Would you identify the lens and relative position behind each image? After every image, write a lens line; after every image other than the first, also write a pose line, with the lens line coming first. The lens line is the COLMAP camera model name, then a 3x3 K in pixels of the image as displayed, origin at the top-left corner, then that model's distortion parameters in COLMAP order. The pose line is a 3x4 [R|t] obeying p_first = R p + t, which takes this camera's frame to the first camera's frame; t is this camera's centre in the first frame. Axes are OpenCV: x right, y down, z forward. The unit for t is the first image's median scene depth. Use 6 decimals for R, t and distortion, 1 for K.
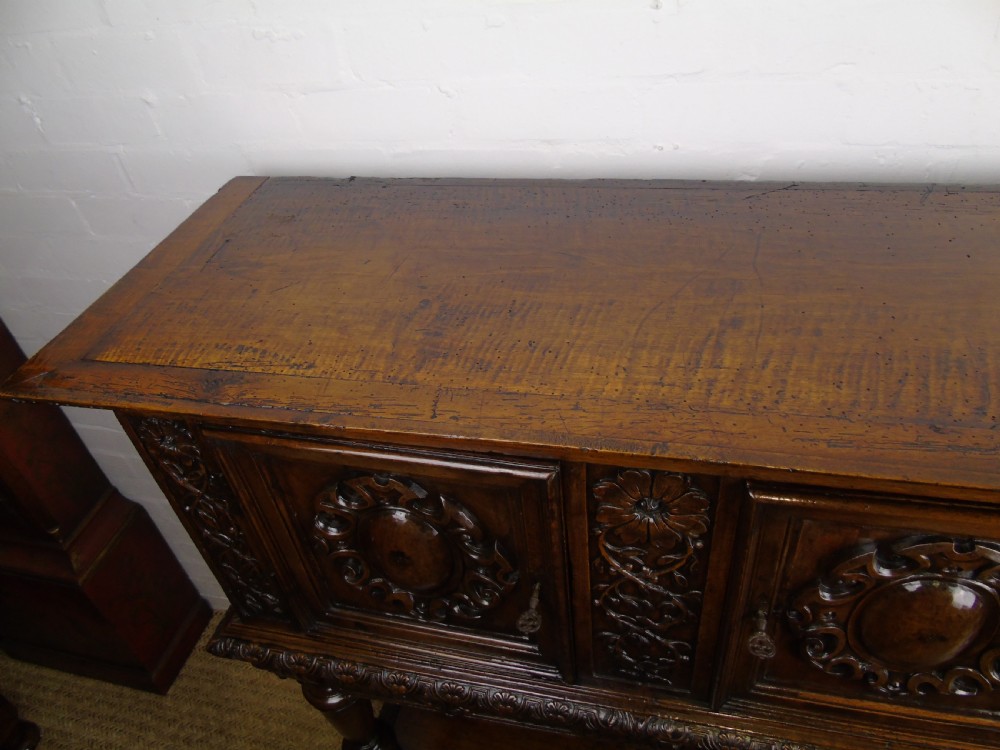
lens RADIAL K [[740.7, 0, 500.0], [0, 740.7, 375.0], [0, 0, 1]] dist [-0.062216, 0.047291]
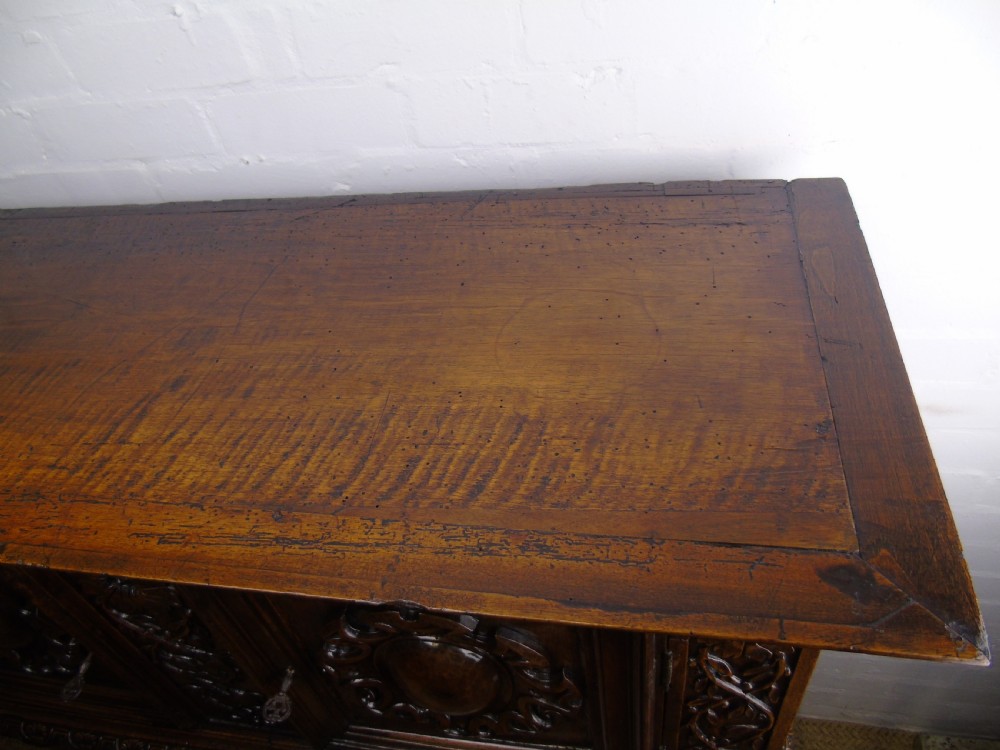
lens RADIAL K [[740.7, 0, 500.0], [0, 740.7, 375.0], [0, 0, 1]] dist [-0.062216, 0.047291]
pose [[0.997539, -0.066671, 0.021689, 0.772593], [0.064985, 0.995367, 0.070868, -0.132301], [-0.026313, -0.069284, 0.997250, 0.081521]]
